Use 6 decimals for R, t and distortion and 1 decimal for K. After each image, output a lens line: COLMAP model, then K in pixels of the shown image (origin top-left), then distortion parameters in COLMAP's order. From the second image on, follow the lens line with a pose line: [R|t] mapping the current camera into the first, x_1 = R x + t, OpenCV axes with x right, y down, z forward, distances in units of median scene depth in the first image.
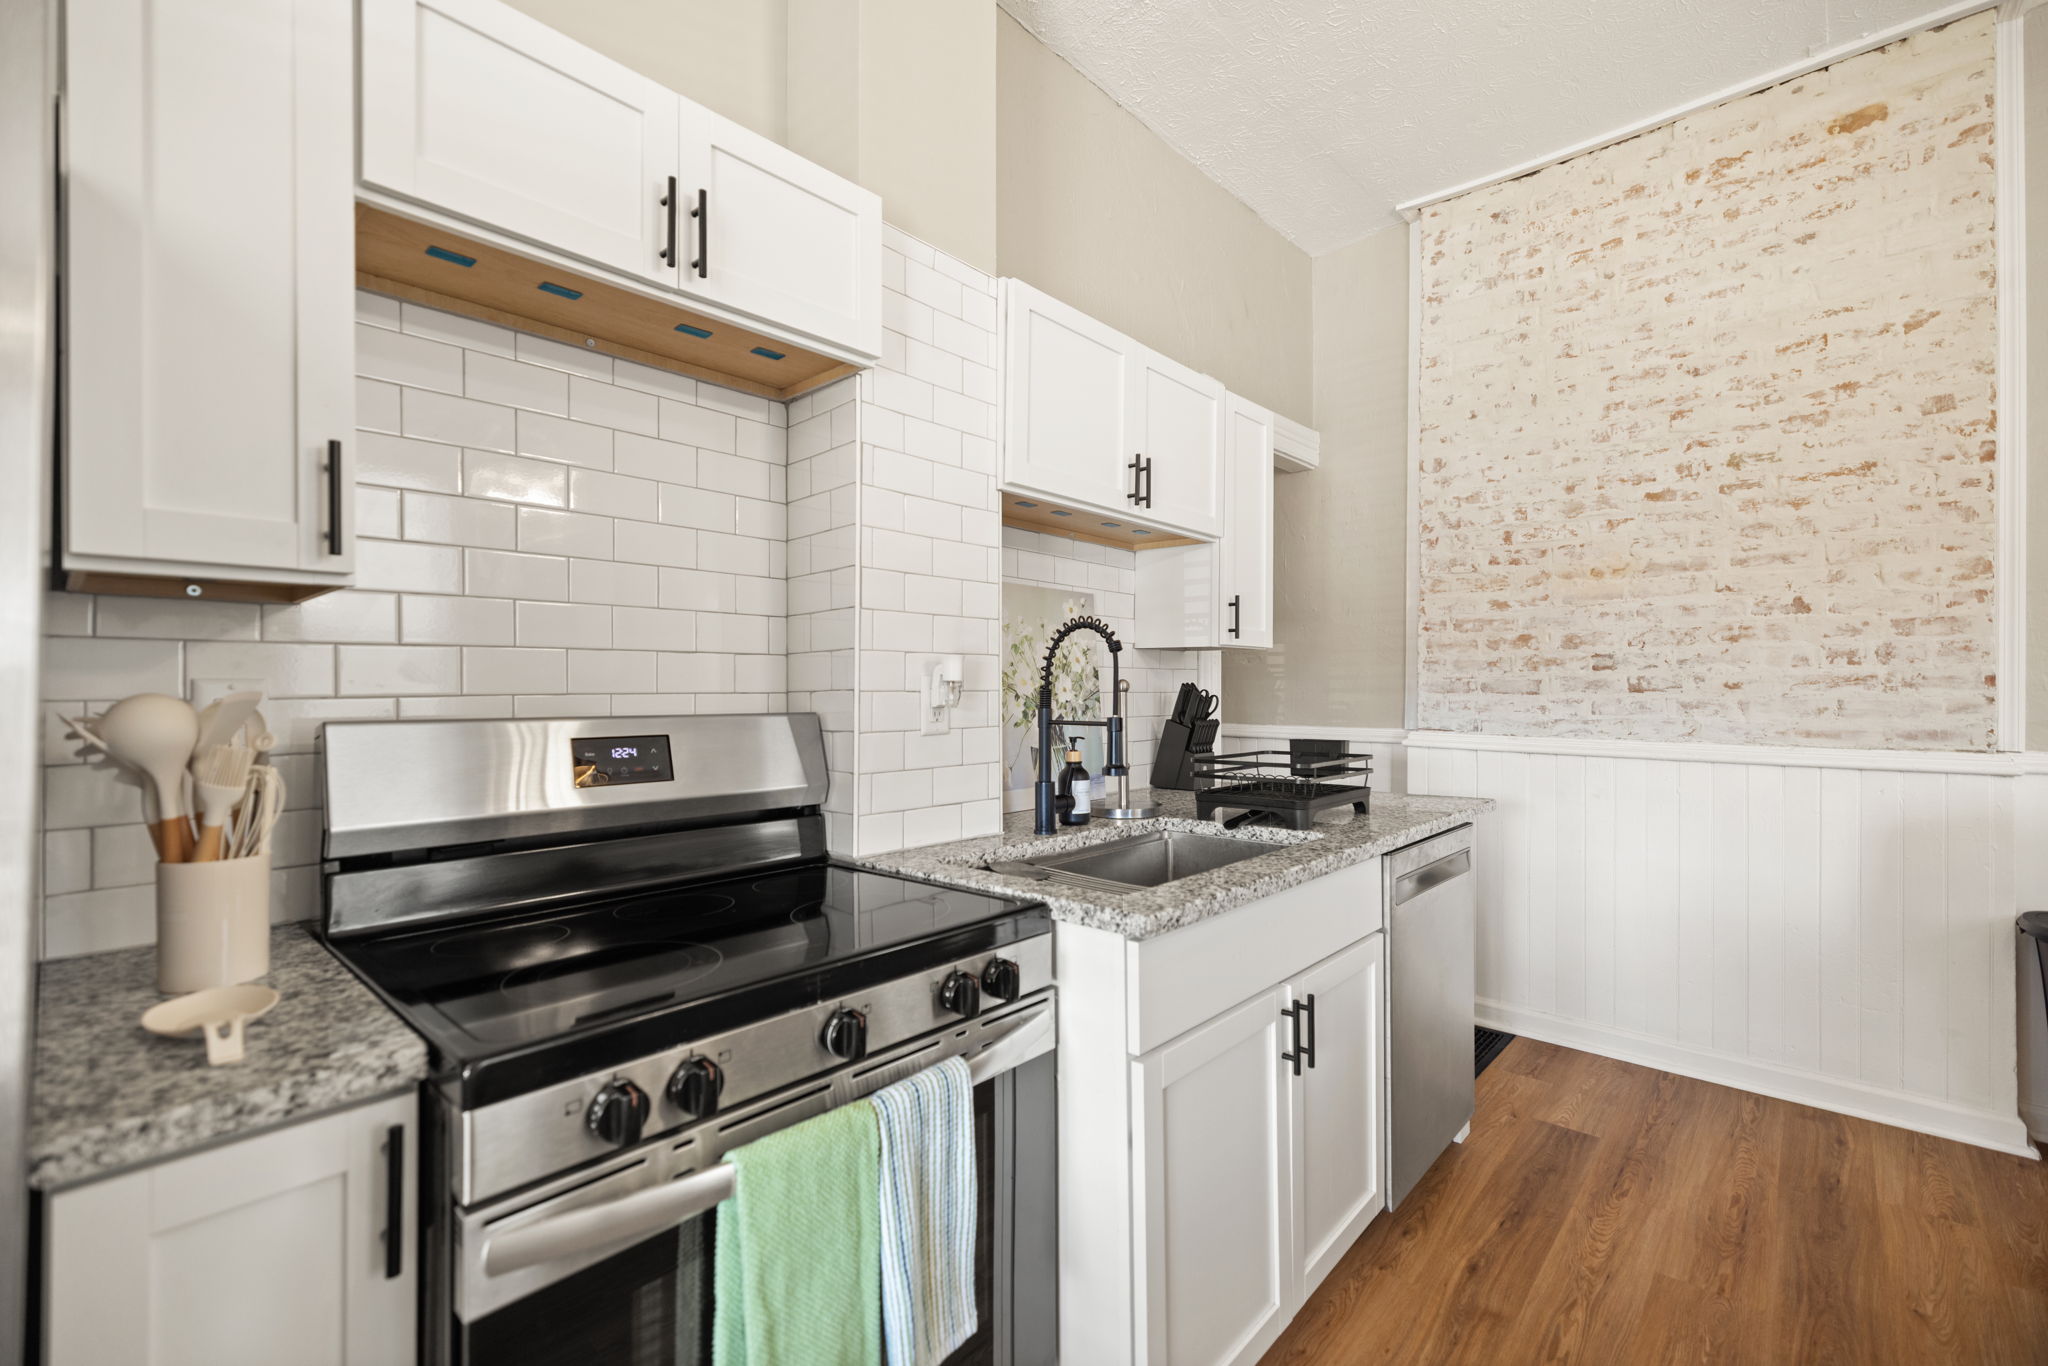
lens RADIAL K [[869.3, 0, 1023.5], [0, 869.3, 686.5], [0, 0, 1]] dist [0.002577, 0.001056]
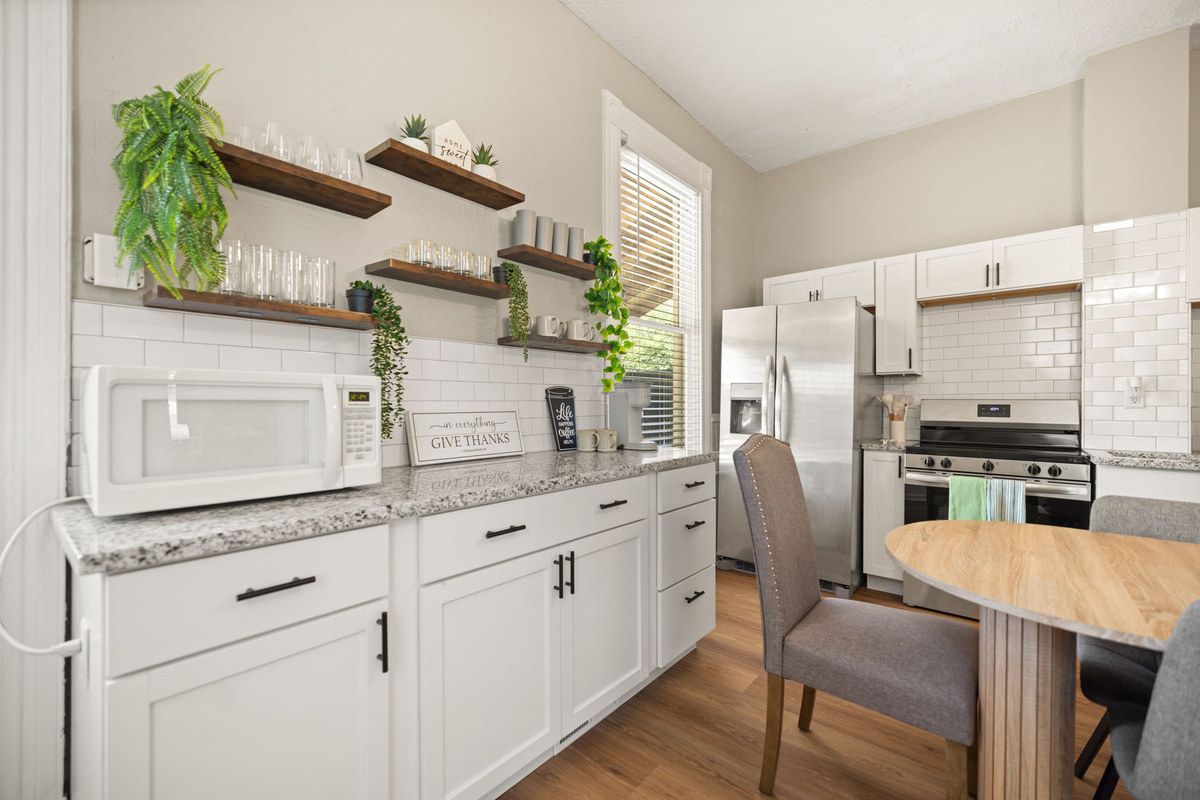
lens RADIAL K [[509.4, 0, 600.9], [0, 509.4, 400.6], [0, 0, 1]] dist [0.002577, 0.001056]
pose [[0.057370, -0.003443, -0.998347, 1.682047], [-0.000551, 0.999994, -0.003480, 0.049901], [0.998353, 0.000749, 0.057368, -0.838622]]
